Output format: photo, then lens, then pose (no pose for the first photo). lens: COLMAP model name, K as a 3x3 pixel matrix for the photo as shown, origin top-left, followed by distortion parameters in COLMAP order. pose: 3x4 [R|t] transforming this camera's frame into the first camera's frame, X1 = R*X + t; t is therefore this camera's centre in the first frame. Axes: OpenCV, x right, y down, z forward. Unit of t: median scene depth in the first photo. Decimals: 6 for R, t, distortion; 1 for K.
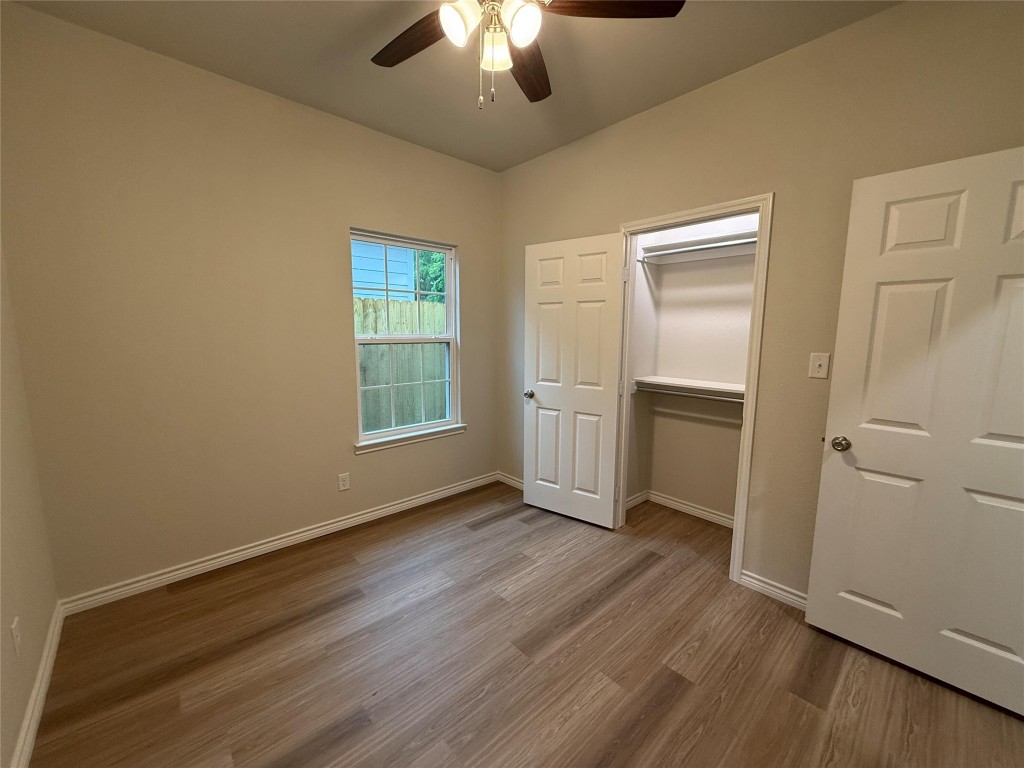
lens RADIAL K [[417.1, 0, 514.0], [0, 417.1, 387.8], [0, 0, 1]] dist [0.001797, 0.000140]
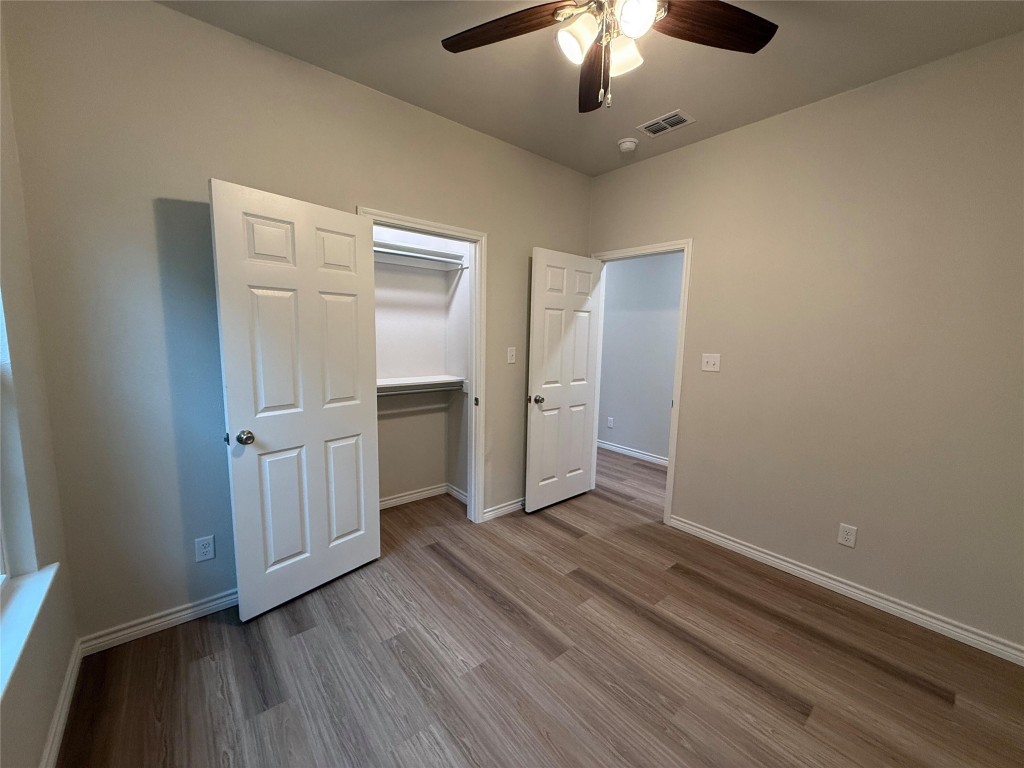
lens RADIAL K [[414.5, 0, 512.0], [0, 414.5, 384.0], [0, 0, 1]] dist [0.000346, 0.000071]
pose [[0.030746, -0.132973, 0.990643, -0.754419], [0.114057, 0.985104, 0.128690, -0.133338], [-0.992998, 0.109033, 0.045454, 0.844430]]
